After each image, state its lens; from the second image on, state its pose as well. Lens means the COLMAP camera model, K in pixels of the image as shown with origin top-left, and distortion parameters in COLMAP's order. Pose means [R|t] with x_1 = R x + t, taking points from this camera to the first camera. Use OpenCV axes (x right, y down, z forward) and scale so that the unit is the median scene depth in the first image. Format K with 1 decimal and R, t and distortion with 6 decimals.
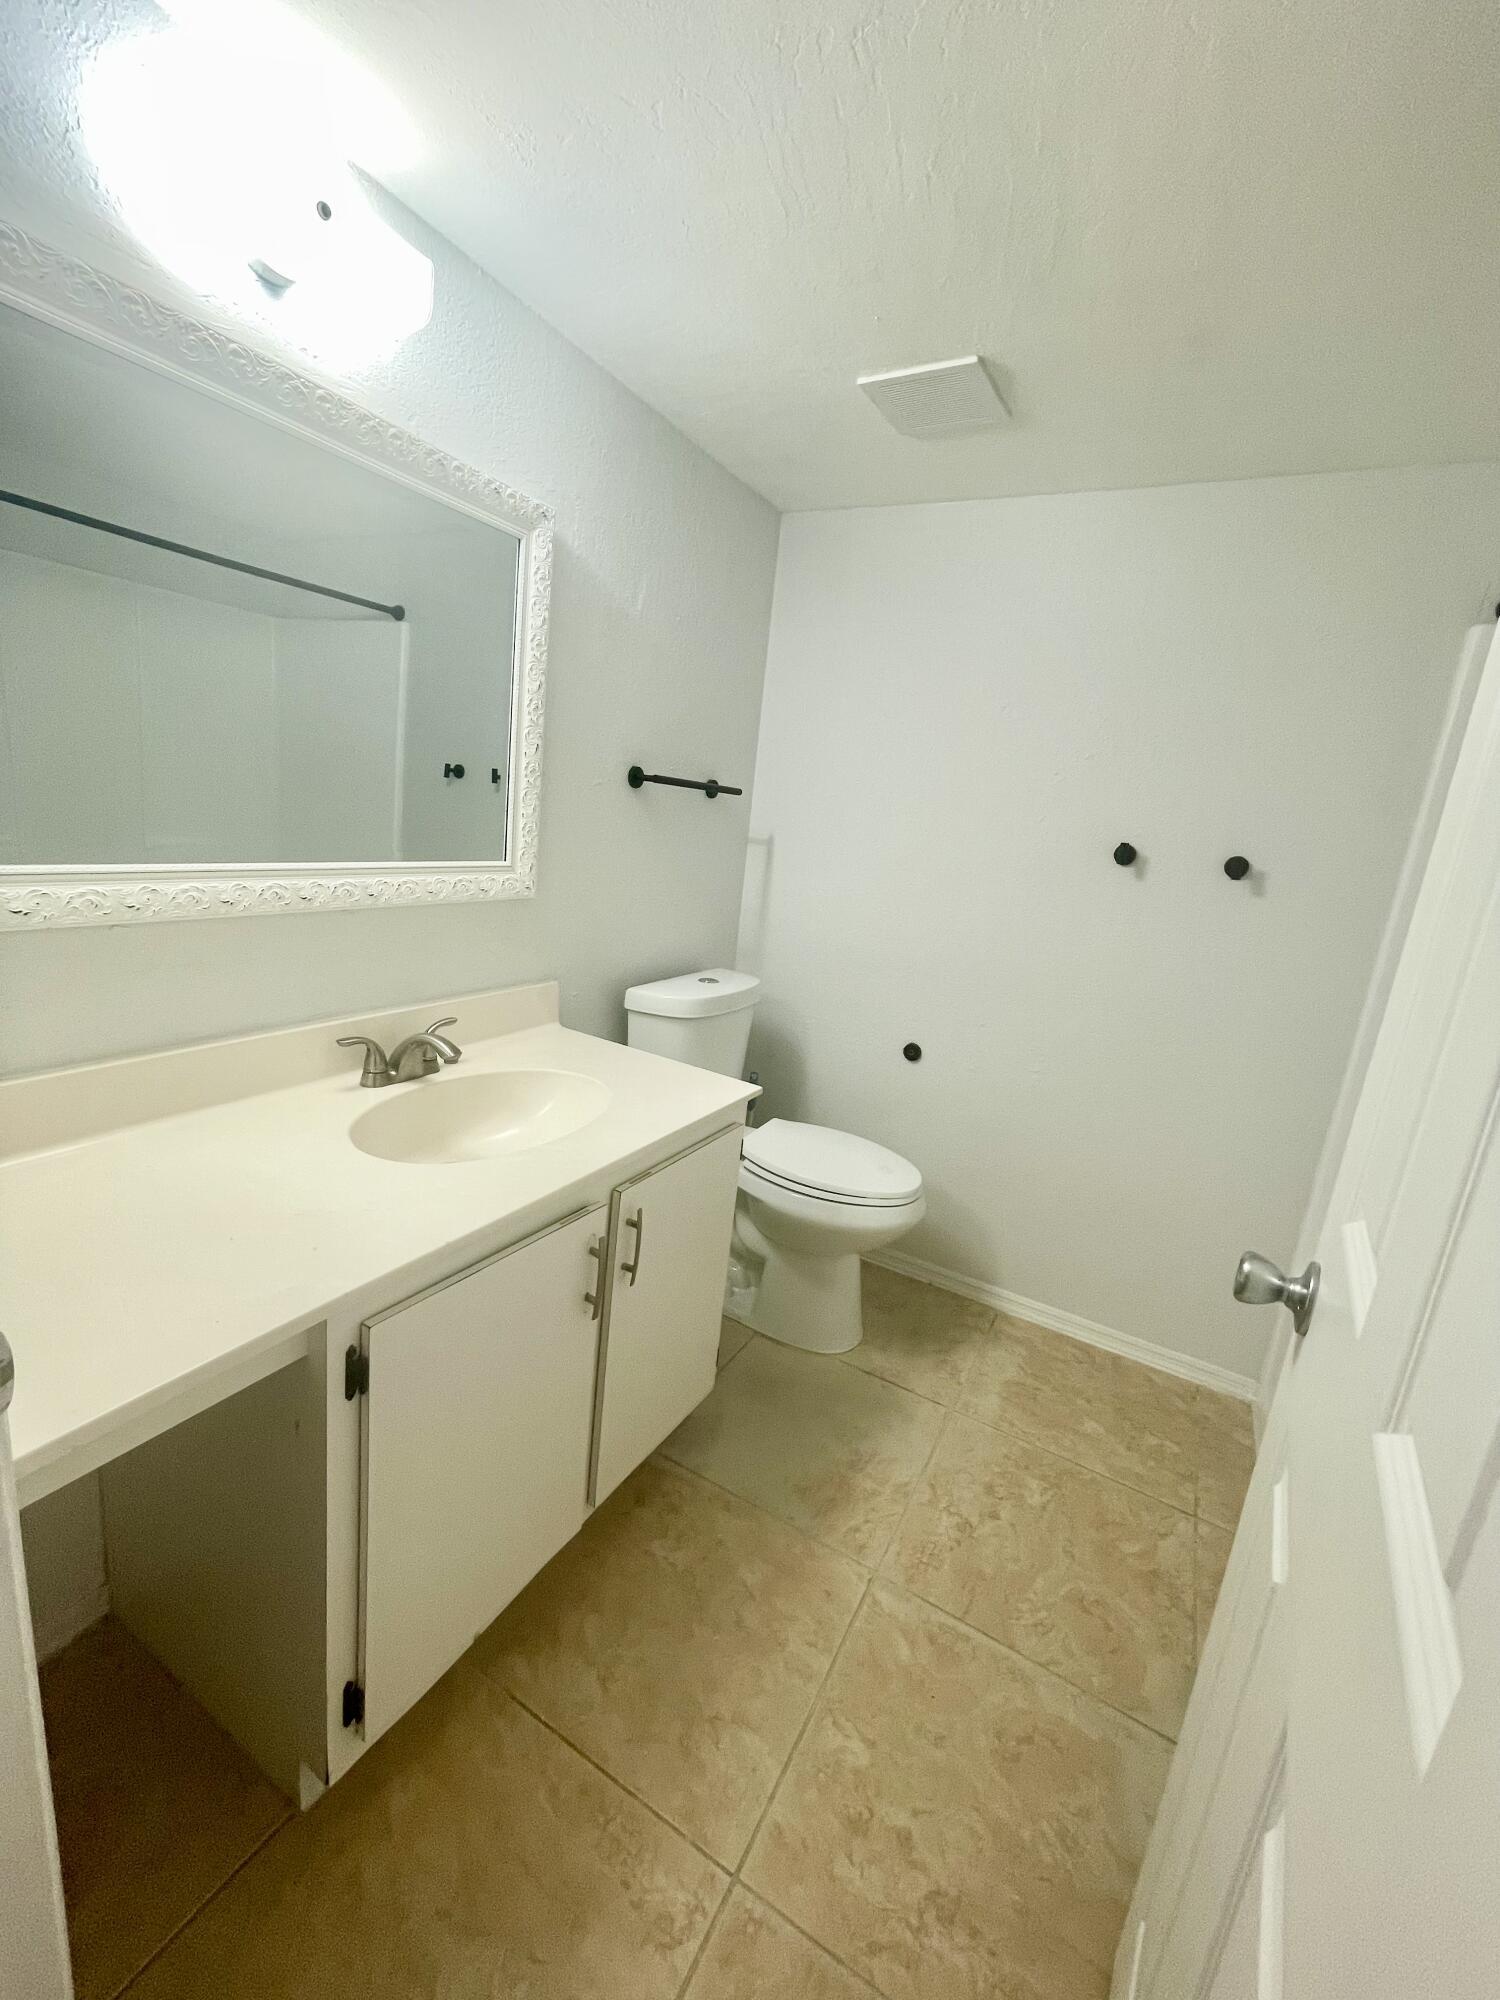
lens RADIAL K [[818.6, 0, 751.2], [0, 818.6, 991.3], [0, 0, 1]] dist [0.008890, 0.001243]
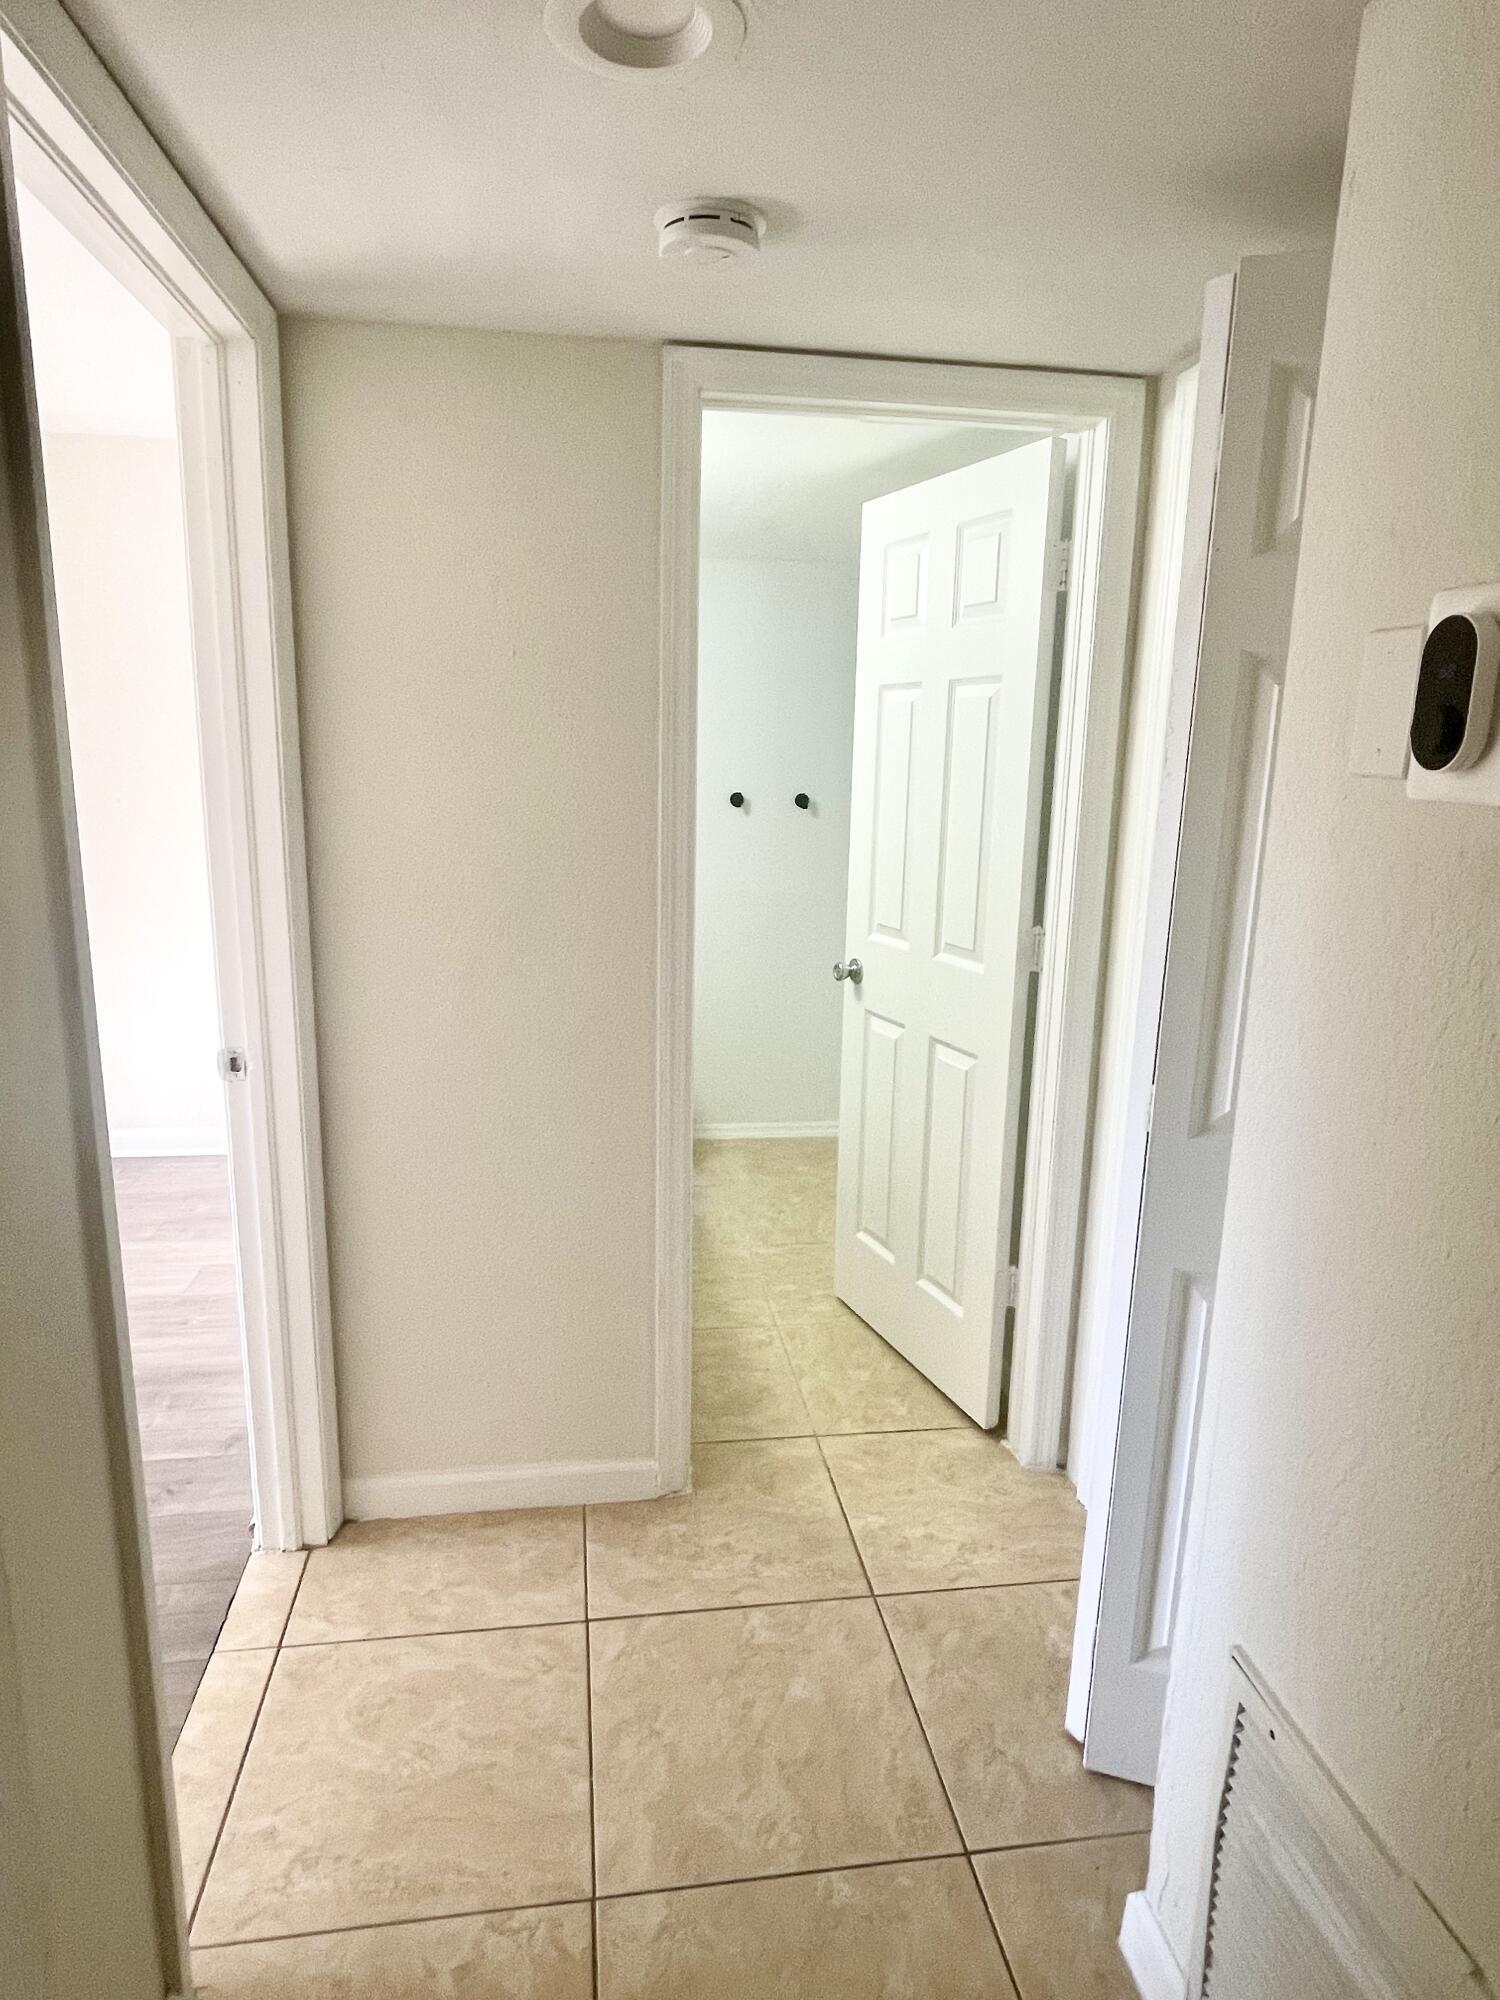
lens RADIAL K [[1170.7, 0, 748.6], [0, 1170.7, 1003.0], [0, 0, 1]] dist [-0.002219, -0.000142]
pose [[0.786151, -0.220580, 0.577331, -0.841118], [0.202412, 0.974514, 0.096706, -0.008119], [-0.583948, 0.040833, 0.810763, -0.725482]]
